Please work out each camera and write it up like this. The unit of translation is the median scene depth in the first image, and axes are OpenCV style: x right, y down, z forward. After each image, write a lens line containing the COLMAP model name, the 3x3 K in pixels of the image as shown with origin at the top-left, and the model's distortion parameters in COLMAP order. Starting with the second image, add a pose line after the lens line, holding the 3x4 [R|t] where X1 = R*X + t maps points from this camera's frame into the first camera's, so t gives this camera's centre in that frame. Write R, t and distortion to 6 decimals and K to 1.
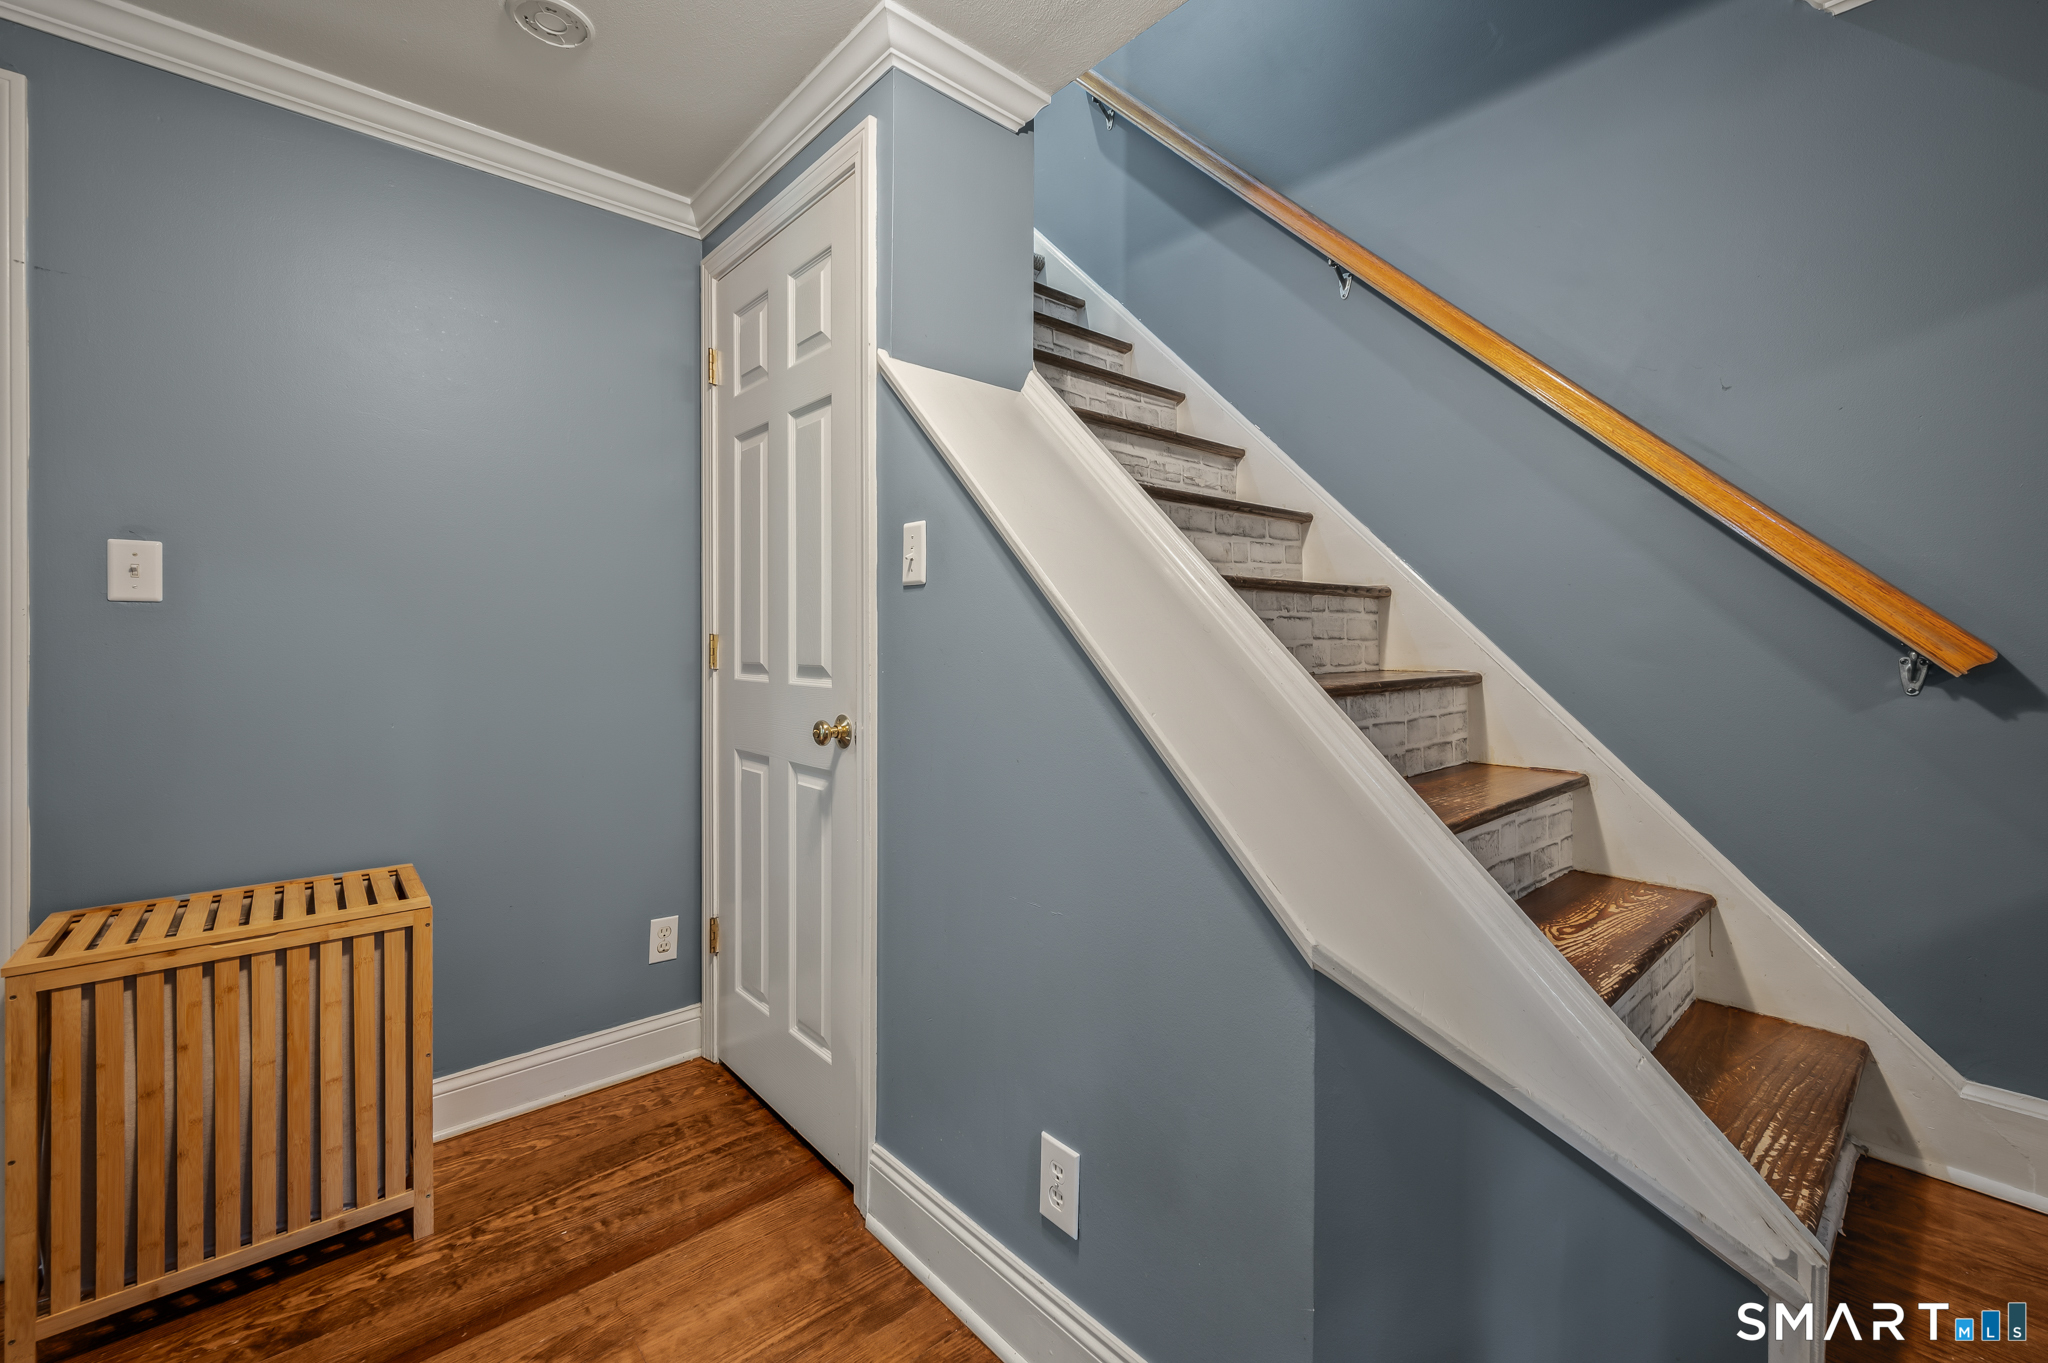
lens RADIAL K [[813.0, 0, 1028.9], [0, 813.0, 670.1], [0, 0, 1]] dist [0.000192, 0.000104]
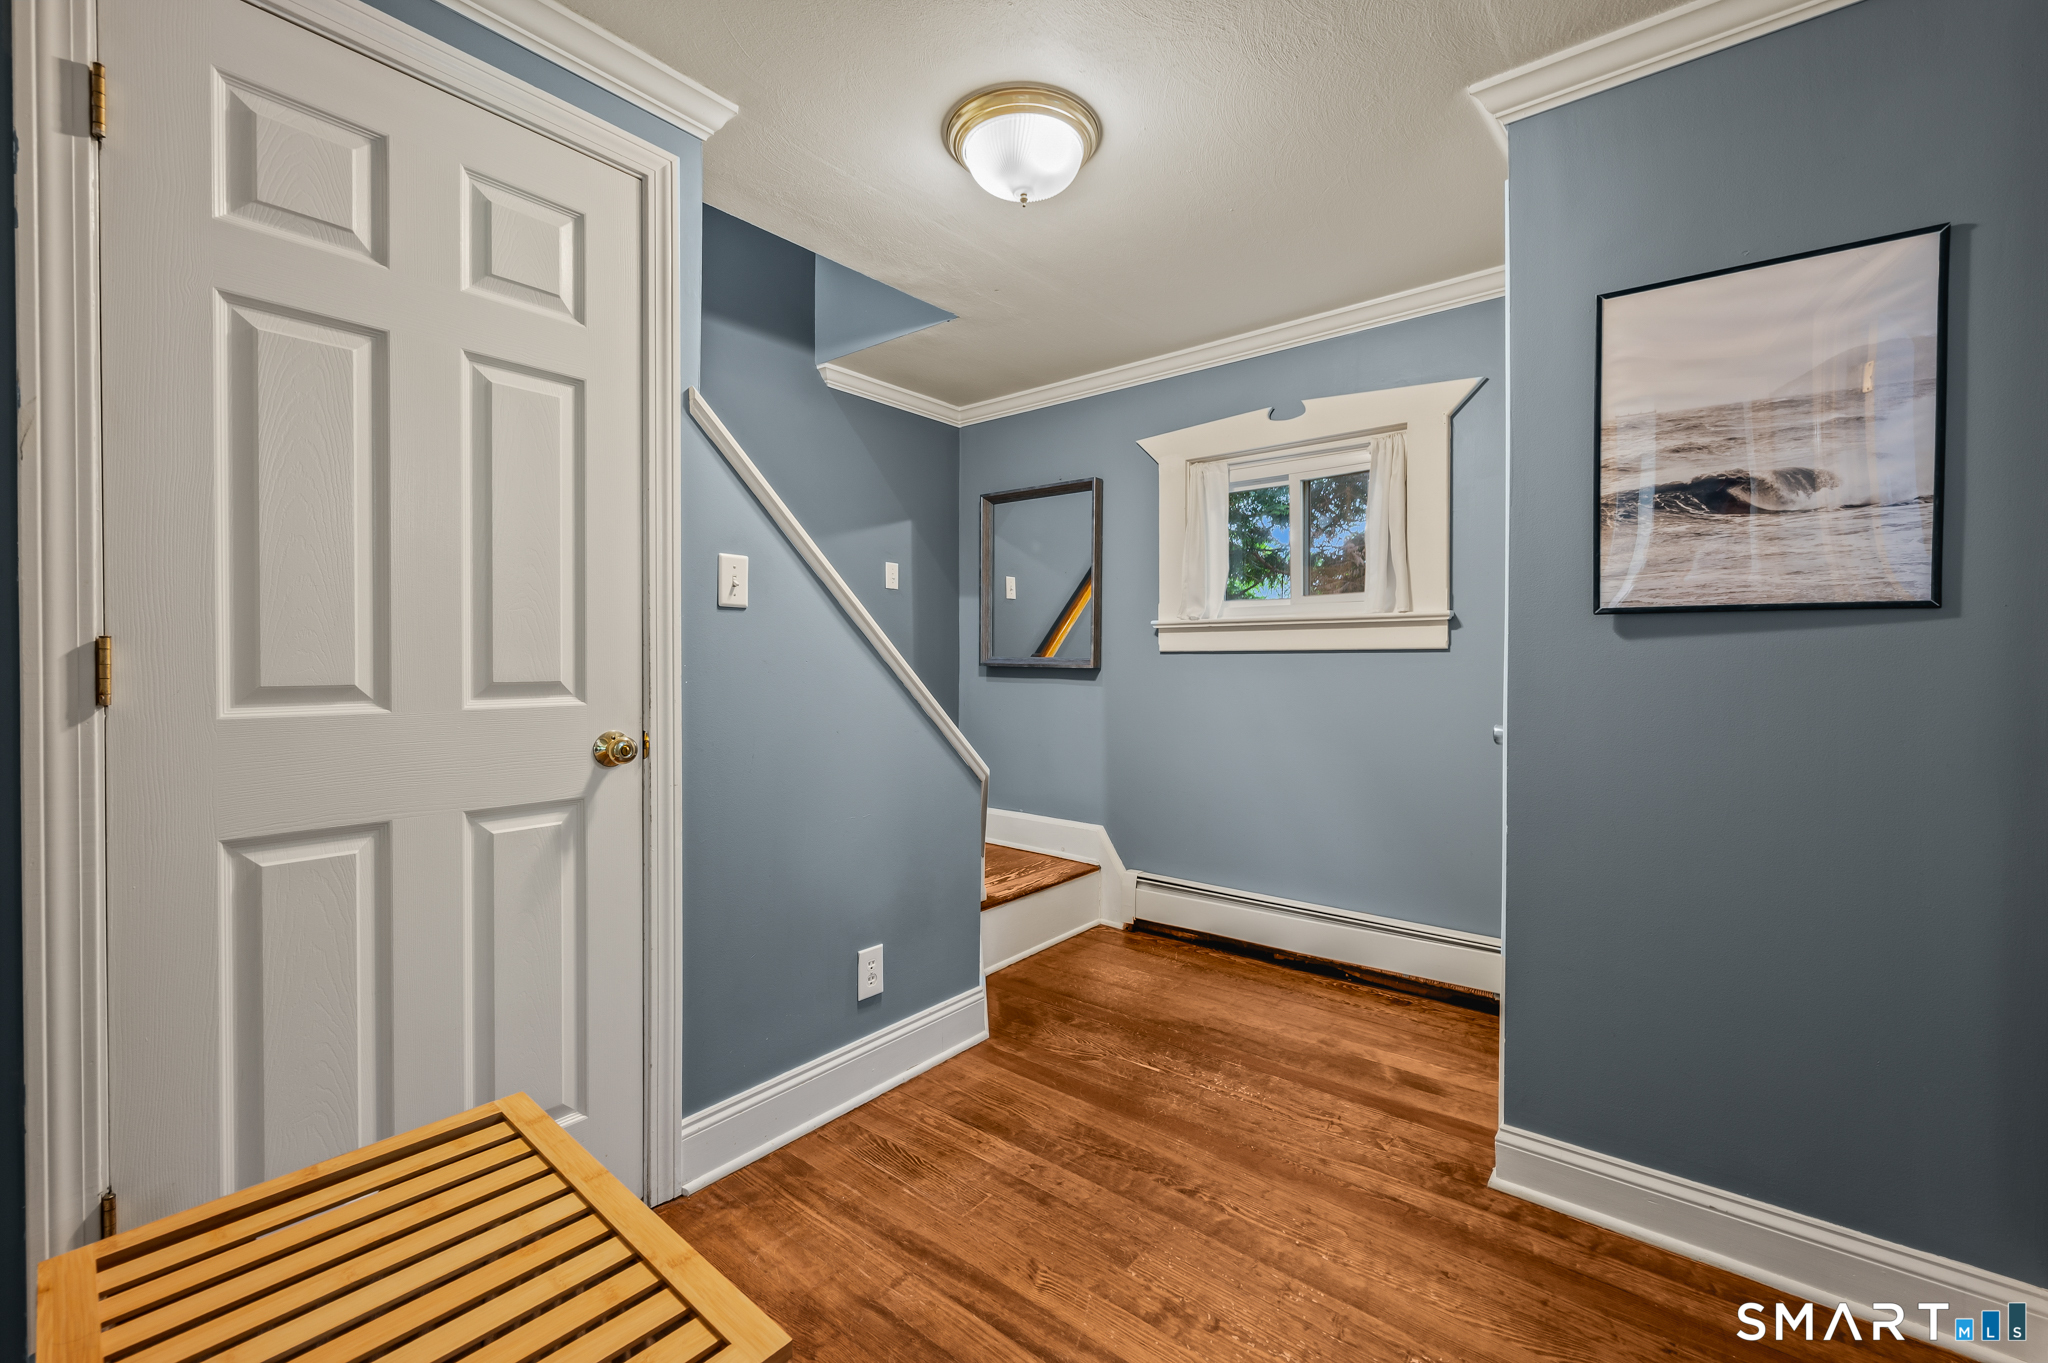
lens RADIAL K [[841.0, 0, 1024.0], [0, 841.0, 681.5], [0, 0, 1]] dist [-0.000071, 0.000050]
pose [[-0.126850, -0.053866, 0.990458, -1.419626], [0.003555, 0.998493, 0.054758, -0.061877], [-0.991916, 0.010467, -0.126467, 0.738328]]
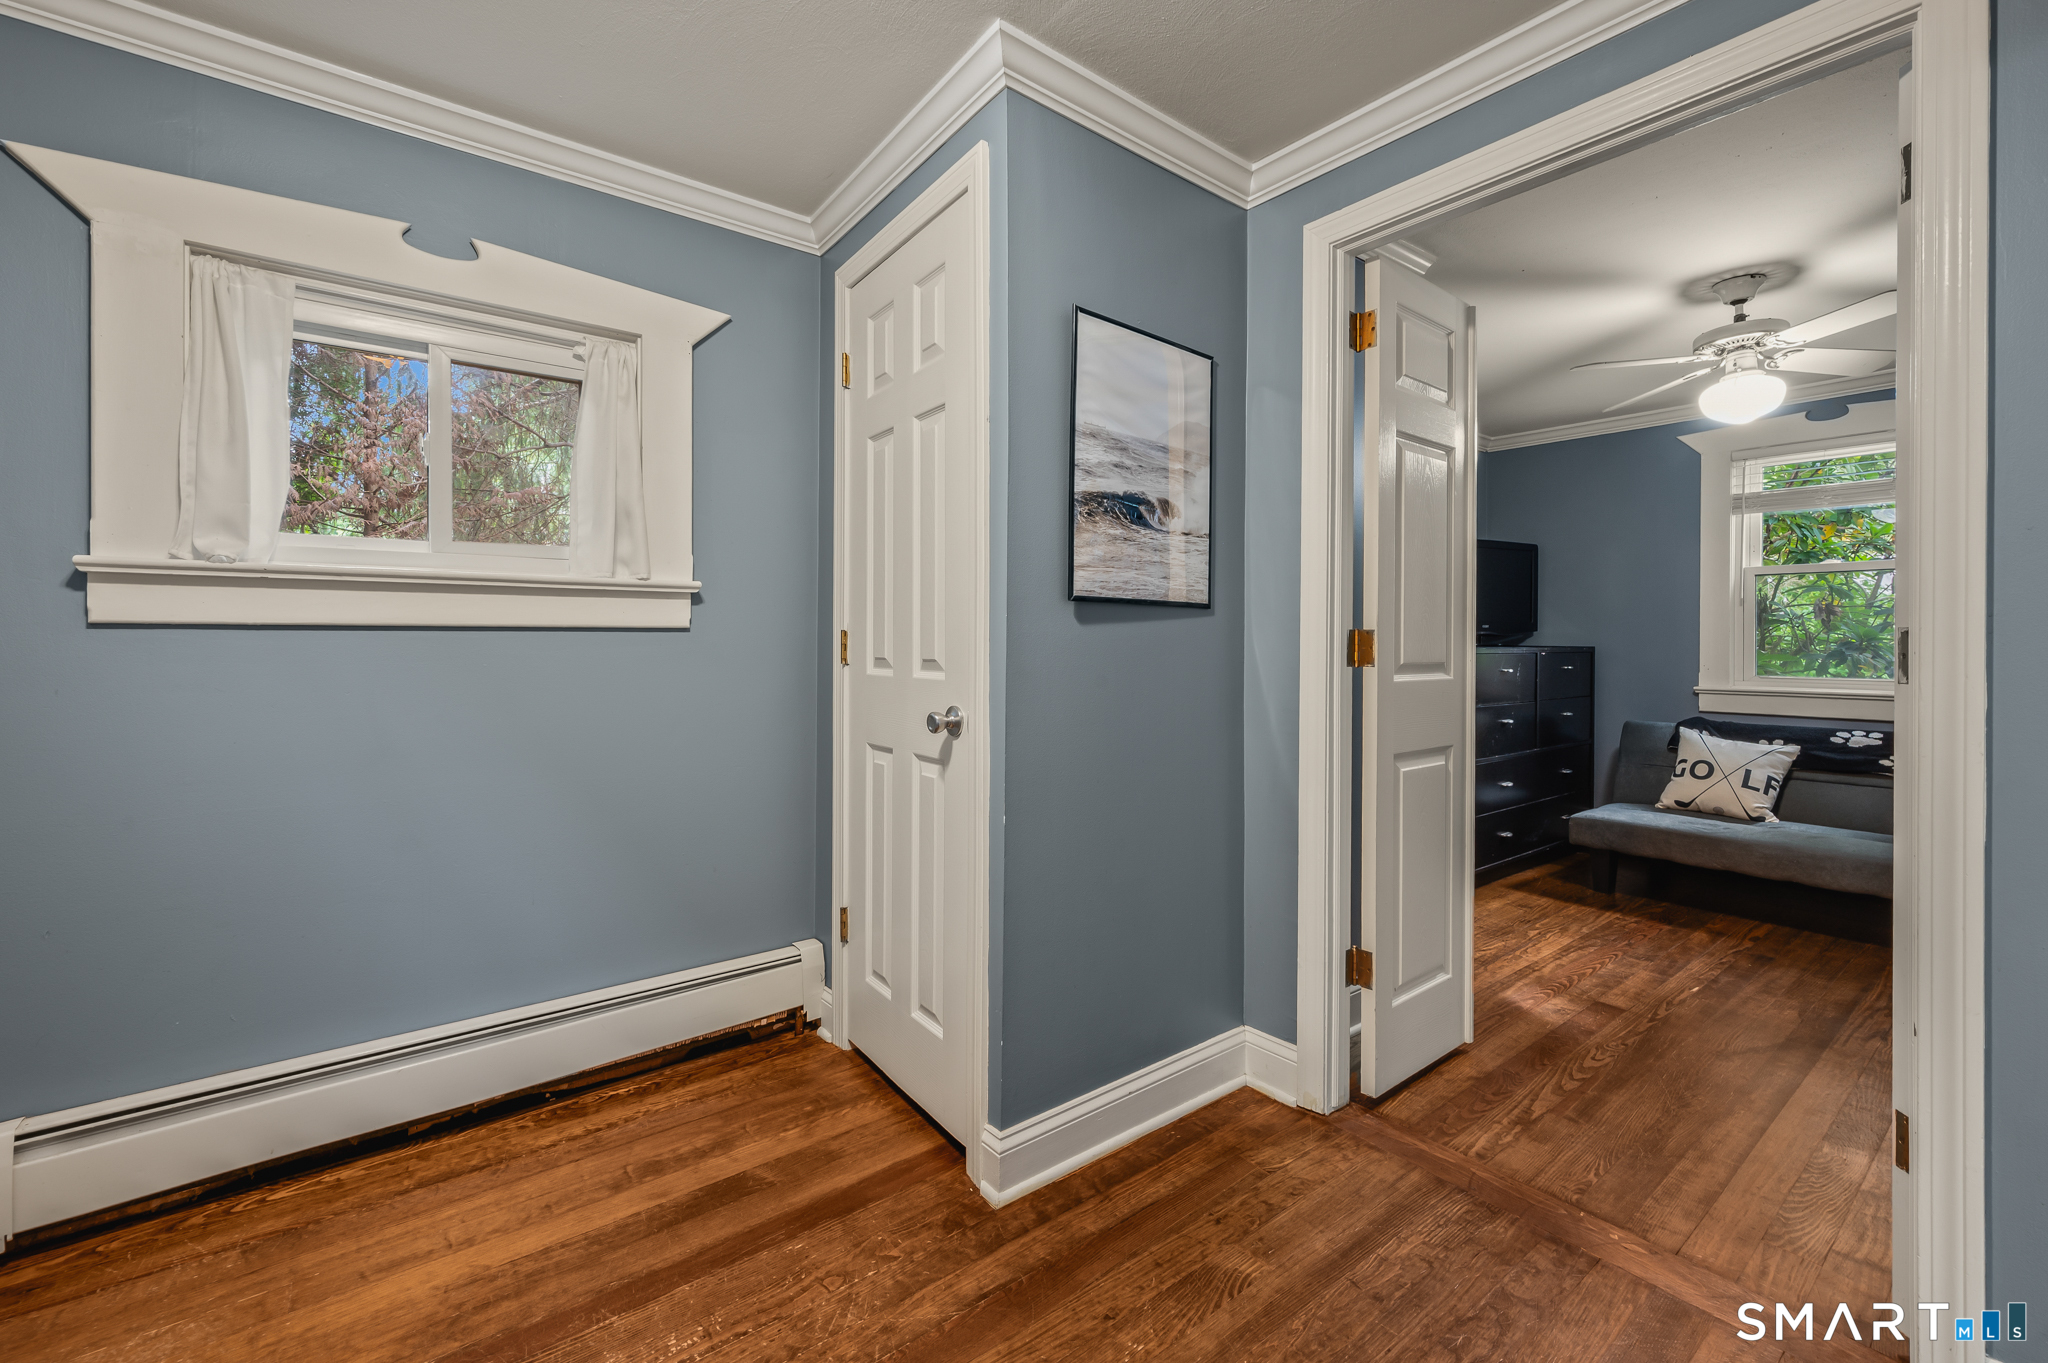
lens RADIAL K [[853.3, 0, 1020.7], [0, 853.3, 641.8], [0, 0, 1]] dist [0.001798, 0.000387]
pose [[-0.995607, -0.031796, 0.088067, -0.483204], [-0.030806, 0.999446, 0.012574, -0.042447], [-0.088418, 0.009805, -0.996035, 1.049065]]
